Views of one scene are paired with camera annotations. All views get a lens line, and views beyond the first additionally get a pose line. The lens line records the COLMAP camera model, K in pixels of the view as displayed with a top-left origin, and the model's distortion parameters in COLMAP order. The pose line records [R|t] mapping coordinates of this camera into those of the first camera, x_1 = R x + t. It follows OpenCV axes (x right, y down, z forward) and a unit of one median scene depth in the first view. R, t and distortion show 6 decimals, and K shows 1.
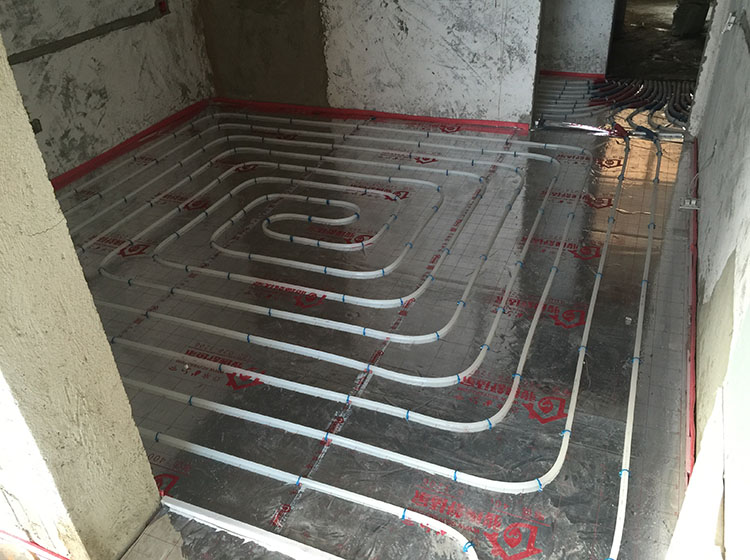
lens RADIAL K [[636.2, 0, 375.0], [0, 636.2, 280.0], [0, 0, 1]] dist [0.000407, -0.001294]
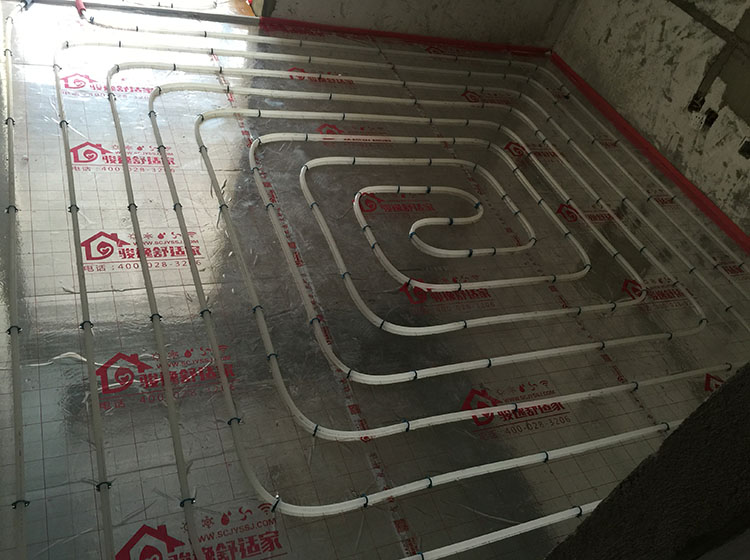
lens RADIAL K [[636.2, 0, 375.0], [0, 636.2, 280.0], [0, 0, 1]] dist [0.000407, -0.001294]
pose [[-0.707827, 0.365714, -0.604346, 0.459927], [-0.561588, 0.227623, 0.795491, -0.634303], [0.428485, 0.902464, 0.044263, 0.925309]]
